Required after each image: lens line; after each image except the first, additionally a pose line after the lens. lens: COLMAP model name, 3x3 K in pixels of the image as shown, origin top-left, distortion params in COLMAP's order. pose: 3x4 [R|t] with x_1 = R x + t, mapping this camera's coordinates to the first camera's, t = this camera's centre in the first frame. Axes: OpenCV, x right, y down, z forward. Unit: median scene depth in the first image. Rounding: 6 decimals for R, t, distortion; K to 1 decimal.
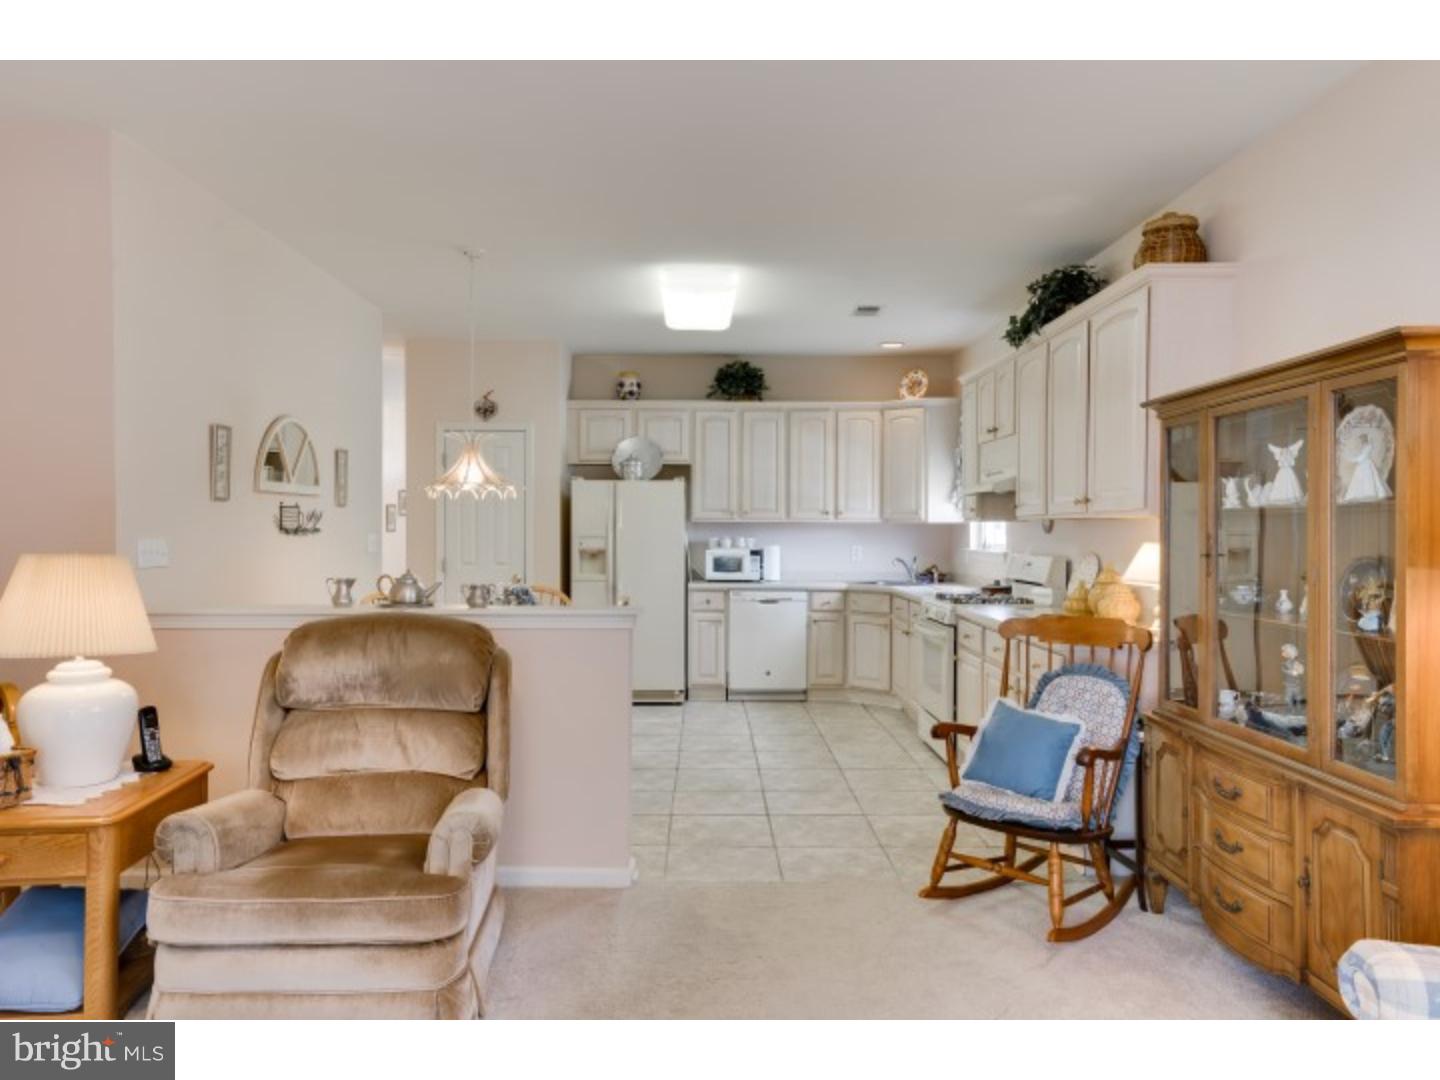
lens RADIAL K [[1007.8, 0, 720.0], [0, 1007.8, 540.0], [0, 0, 1]] dist [0.028035, -0.000336]
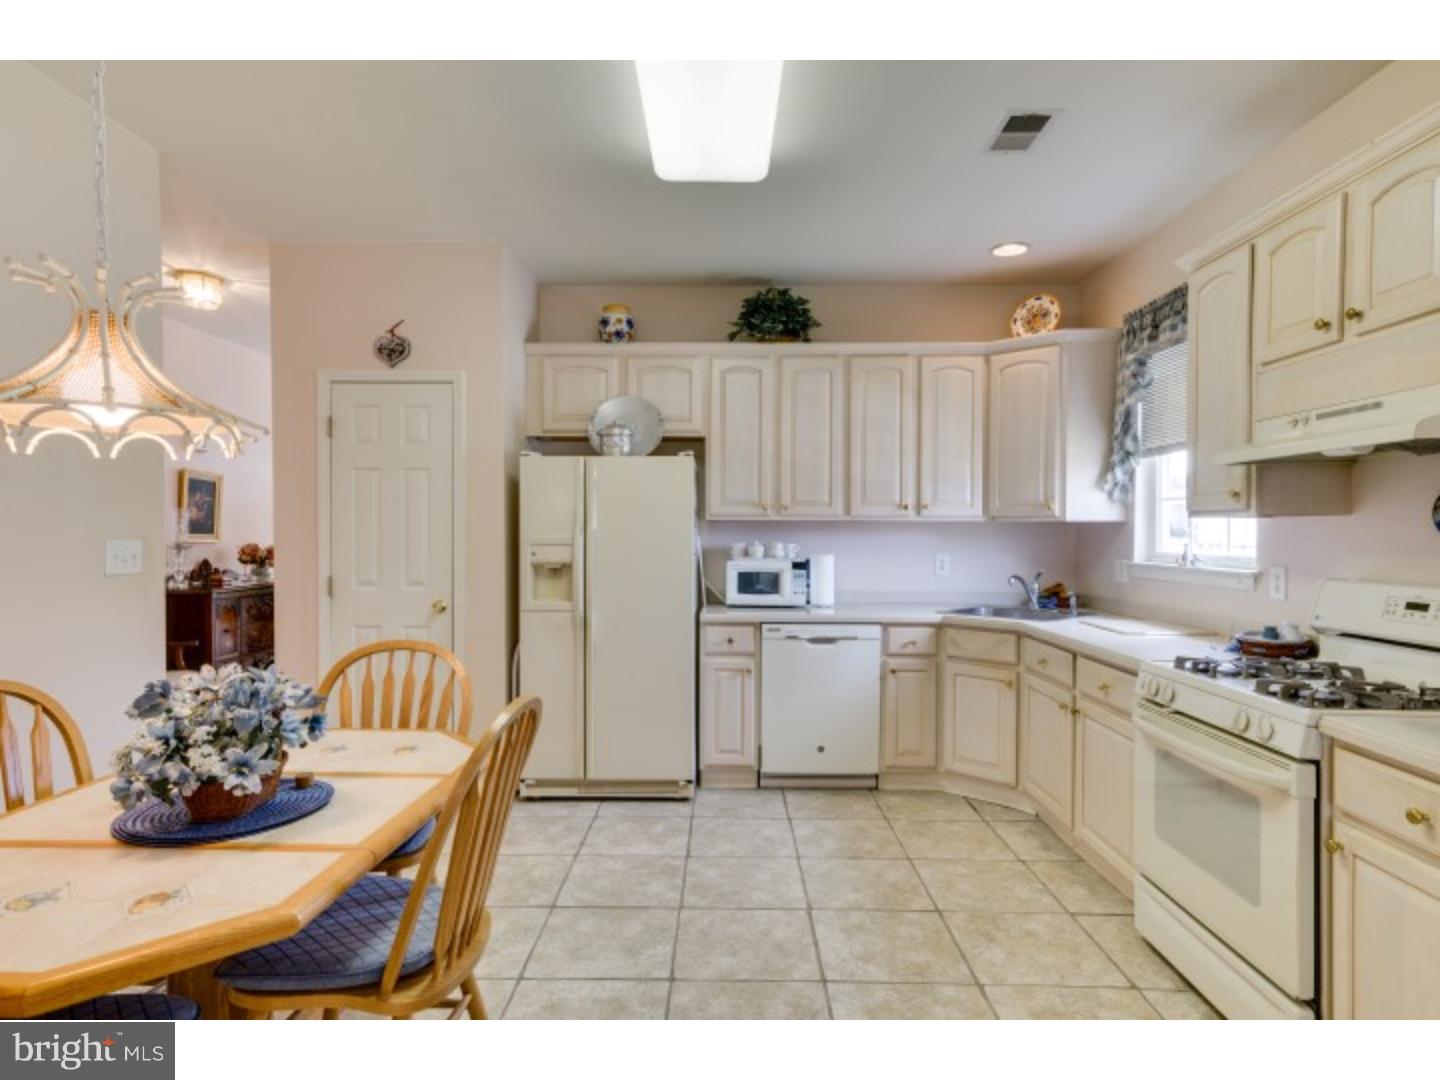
lens RADIAL K [[803.2, 0, 714.9], [0, 803.2, 542.0], [0, 0, 1]] dist [0.018811, 0.002533]
pose [[0.999608, -0.000138, -0.027983, -0.007216], [0.000267, 0.999989, 0.004608, -0.006143], [0.027982, -0.004613, 0.999598, 0.476867]]
